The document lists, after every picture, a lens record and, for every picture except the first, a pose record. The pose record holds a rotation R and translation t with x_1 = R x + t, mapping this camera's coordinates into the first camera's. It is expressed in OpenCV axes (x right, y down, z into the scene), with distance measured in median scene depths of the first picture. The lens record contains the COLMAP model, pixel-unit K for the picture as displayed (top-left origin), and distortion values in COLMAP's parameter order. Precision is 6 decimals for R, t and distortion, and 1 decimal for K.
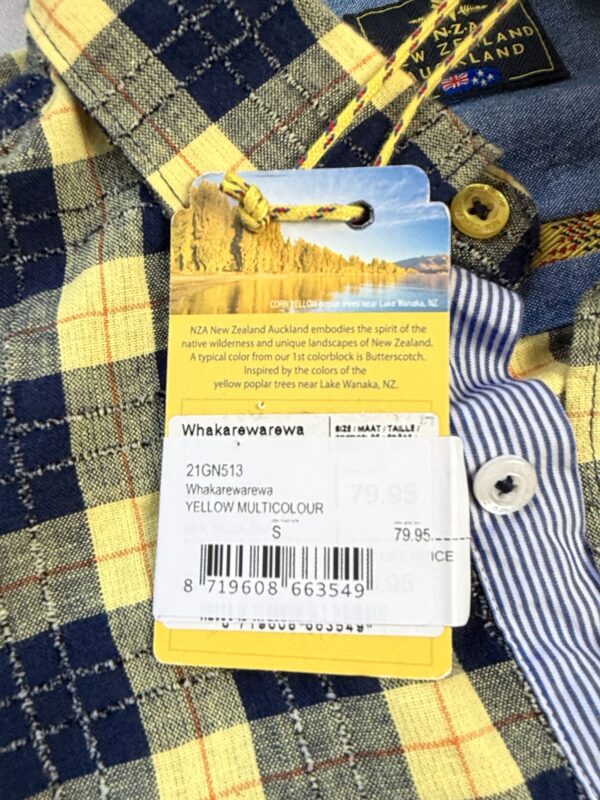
lens RADIAL K [[654.1, 0, 301.0], [0, 654.1, 400.9], [0, 0, 1]] dist [0.007992, -0.012986]
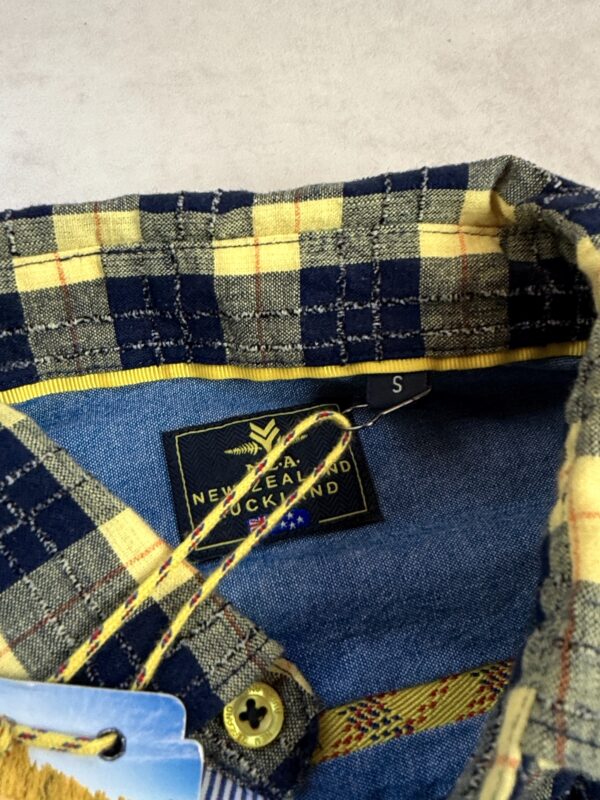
lens RADIAL K [[654.1, 0, 298.7], [0, 654.1, 399.4], [0, 0, 1]] dist [0.007992, -0.012986]
pose [[0.997428, 0.066166, 0.027555, 0.285331], [-0.063708, 0.994582, -0.082140, -0.682283], [-0.032841, 0.080174, 0.996240, 0.007527]]
